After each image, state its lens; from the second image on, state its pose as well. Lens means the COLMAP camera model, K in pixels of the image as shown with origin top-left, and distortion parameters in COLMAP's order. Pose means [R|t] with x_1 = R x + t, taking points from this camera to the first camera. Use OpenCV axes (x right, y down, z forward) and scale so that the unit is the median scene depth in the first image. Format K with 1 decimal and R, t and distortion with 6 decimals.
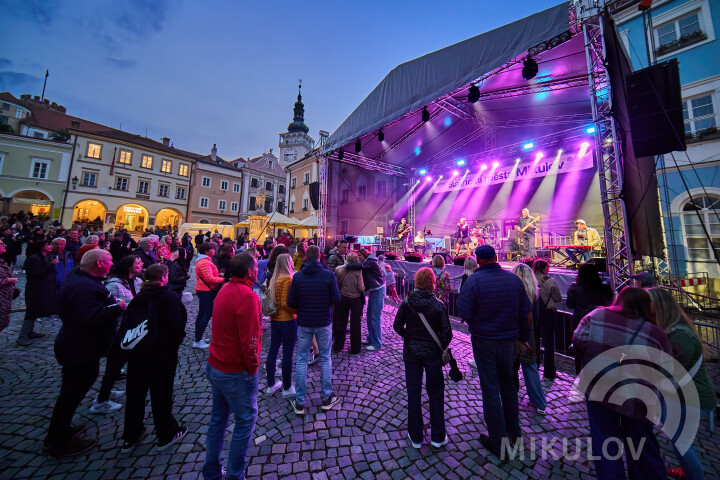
lens RADIAL K [[277.7, 0, 360.5], [0, 277.7, 242.2], [0, 0, 1]] dist [-0.003002, -0.000205]
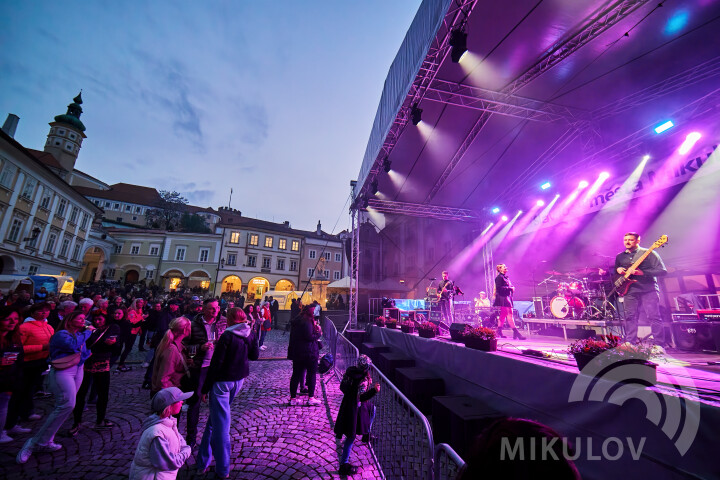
lens RADIAL K [[277.7, 0, 355.1], [0, 277.7, 261.8], [0, 0, 1]] dist [-0.003002, -0.000205]
pose [[0.903481, -0.074326, -0.422135, 0.082176], [0.002833, 0.985865, -0.167519, 0.001325], [0.428619, 0.150154, 0.890920, 0.090019]]
